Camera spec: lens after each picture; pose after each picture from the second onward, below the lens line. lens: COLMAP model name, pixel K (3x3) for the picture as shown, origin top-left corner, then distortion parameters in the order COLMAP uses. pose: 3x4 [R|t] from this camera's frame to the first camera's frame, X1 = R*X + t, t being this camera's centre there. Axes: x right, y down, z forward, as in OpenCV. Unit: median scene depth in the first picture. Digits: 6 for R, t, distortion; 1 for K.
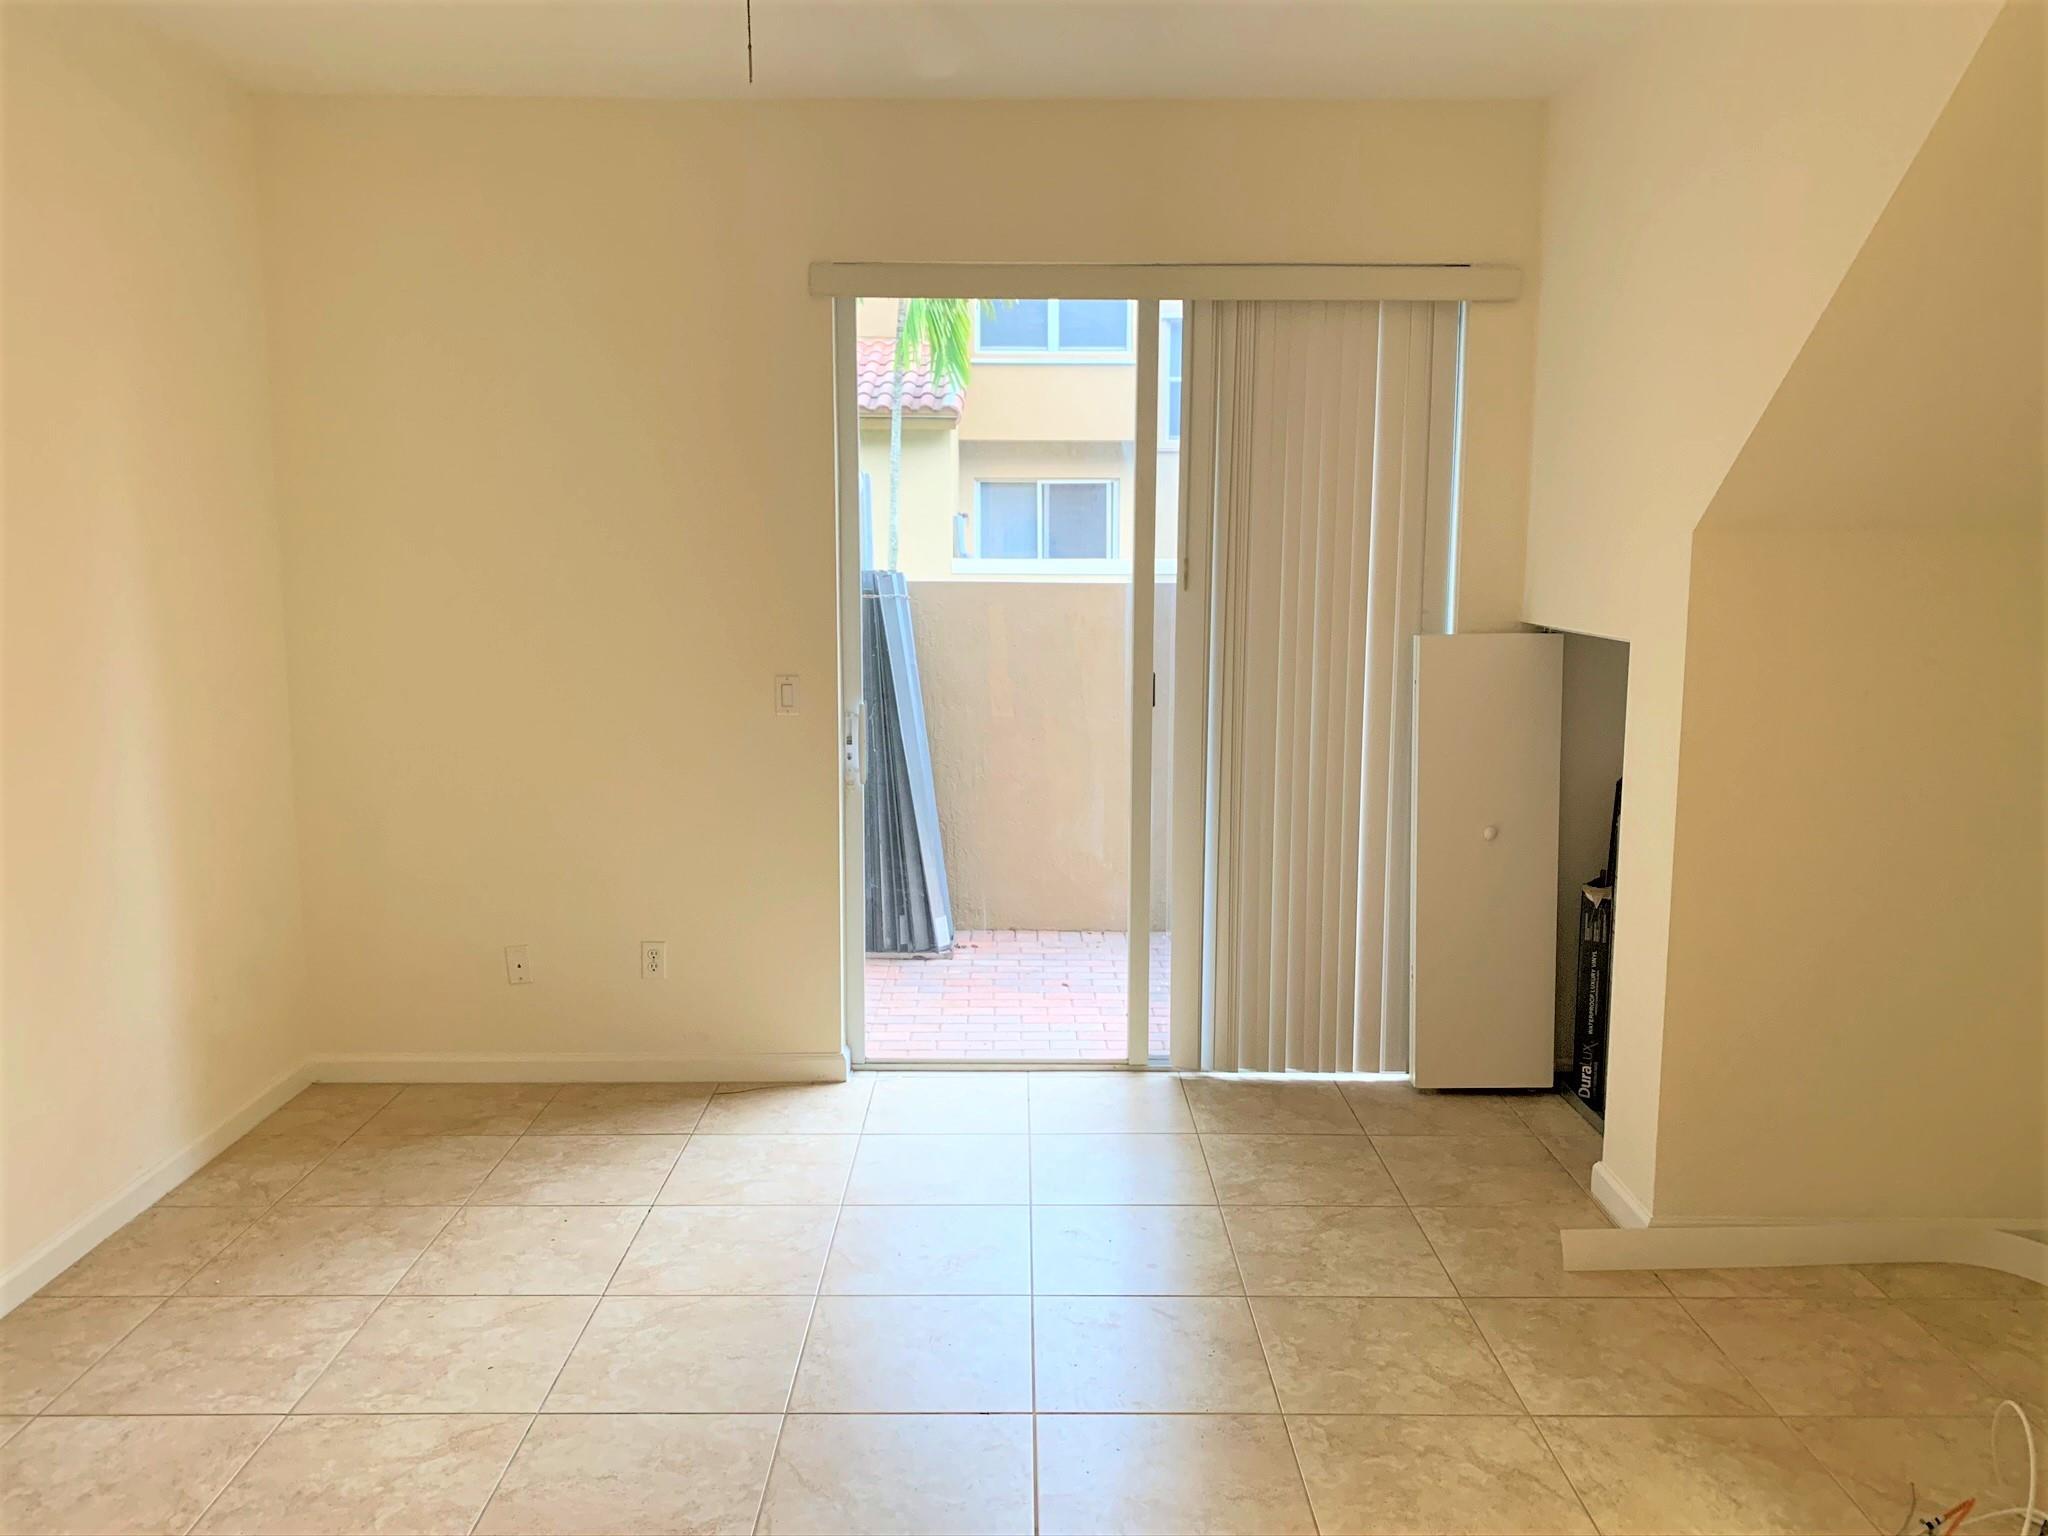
lens RADIAL K [[1536.4, 0, 1024.0], [0, 1536.4, 768.0], [0, 0, 1]] dist [0.082233, 0.000503]
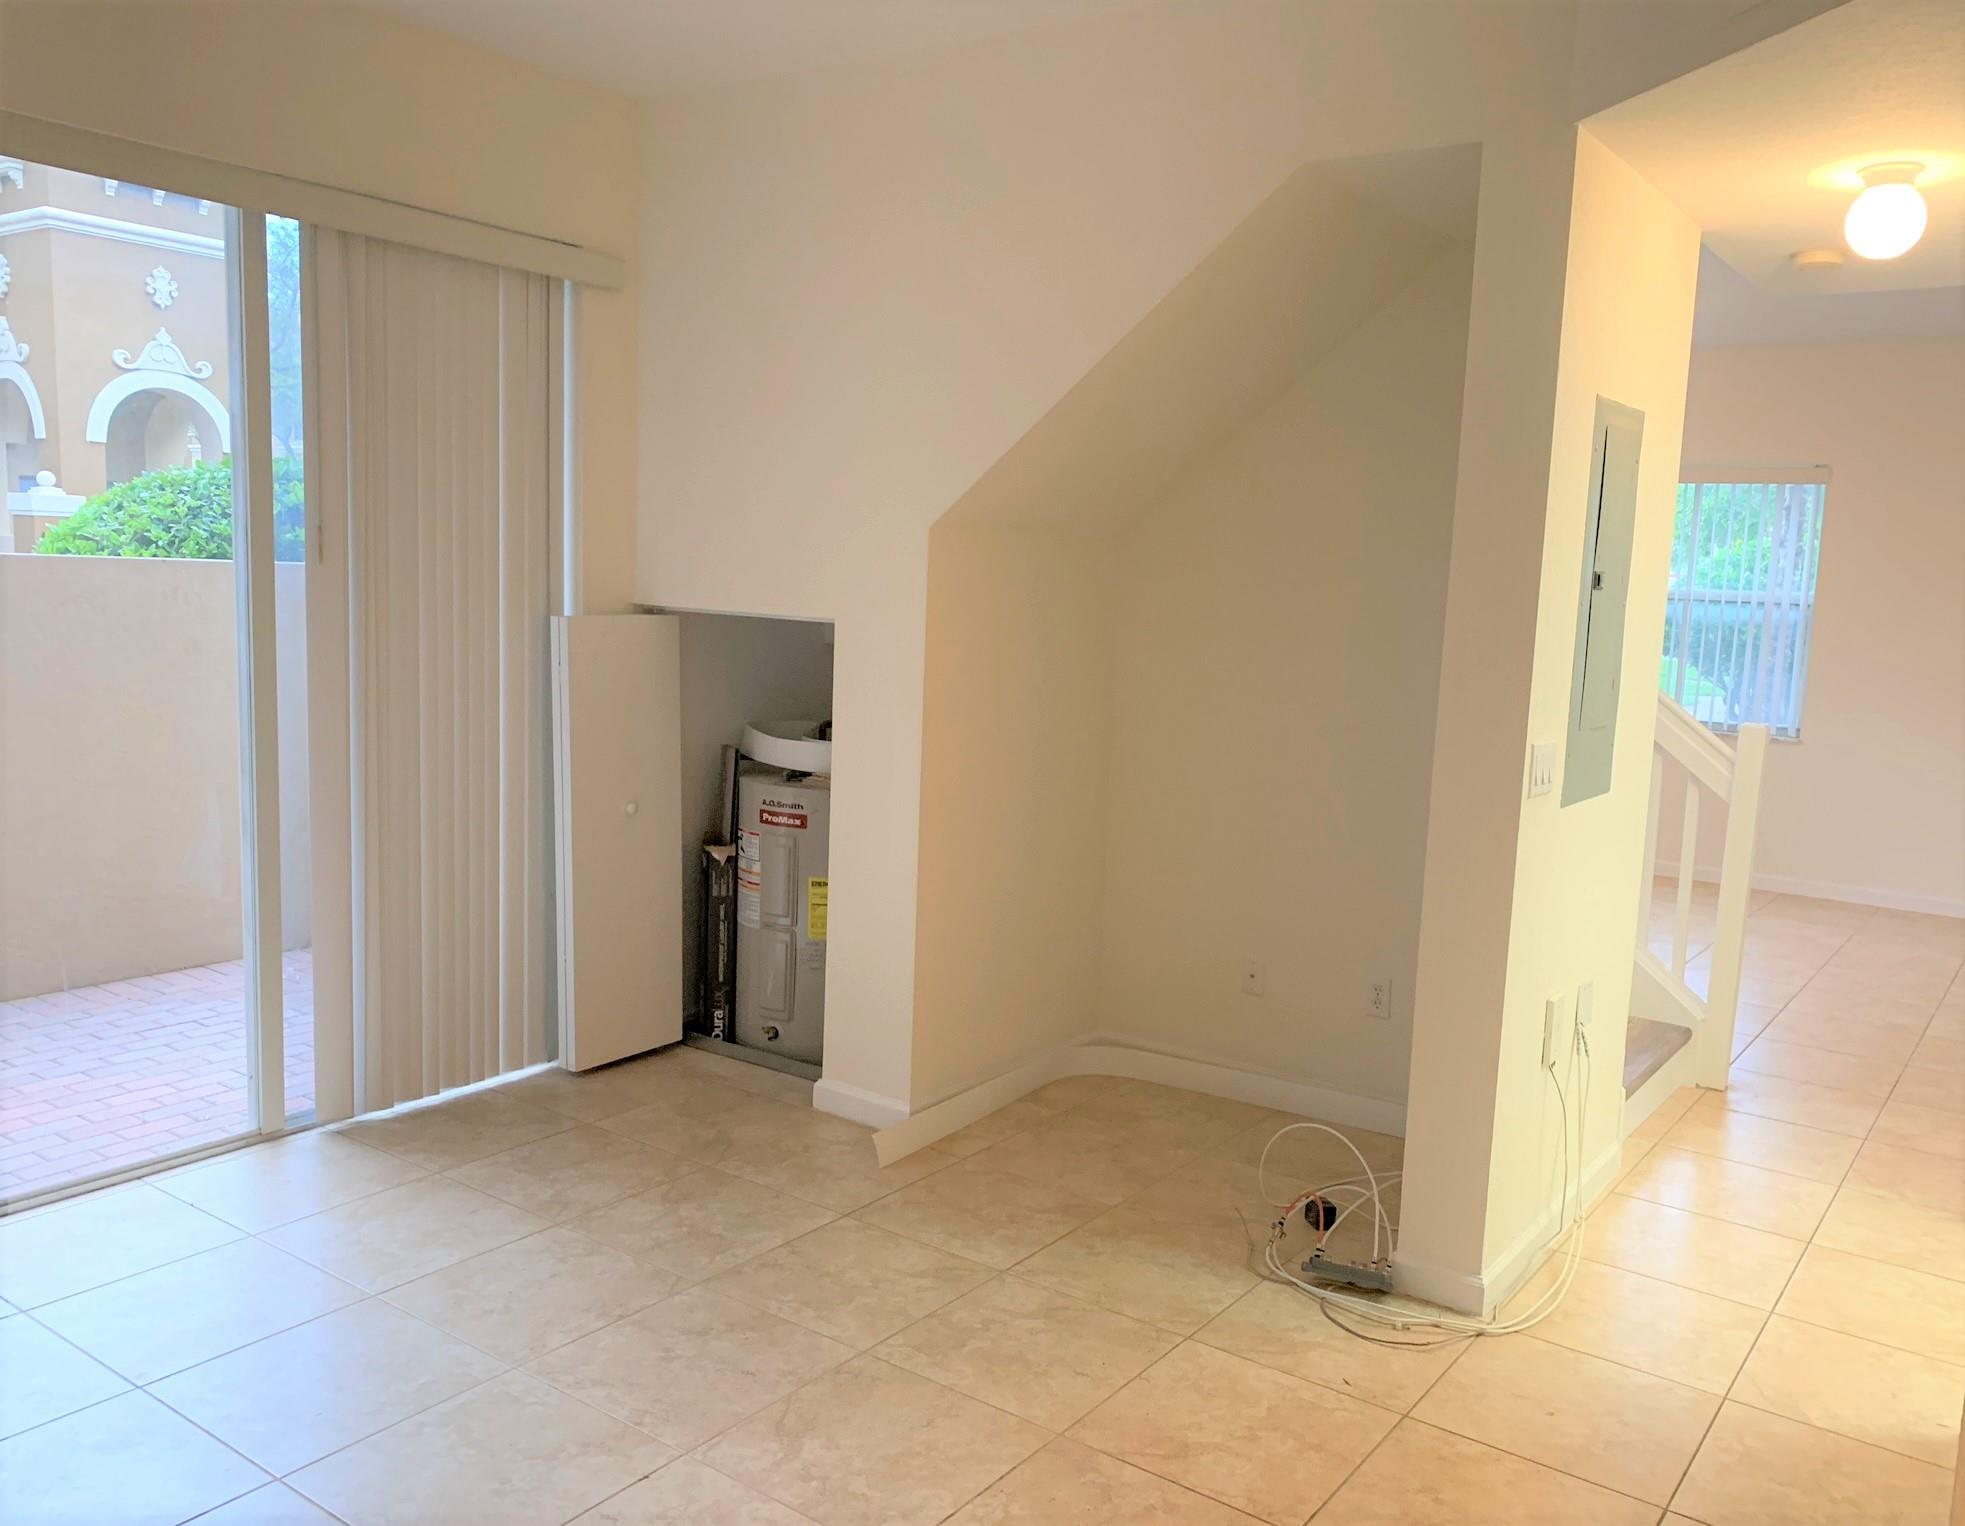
lens RADIAL K [[1609.2, 0, 899.6], [0, 1609.2, 776.8], [0, 0, 1]] dist [0.116141, -0.006584]
pose [[0.616869, -0.083867, 0.782585, -0.434545], [0.078126, 0.995921, 0.045147, -0.013444], [-0.783179, 0.033290, 0.620904, 0.191163]]
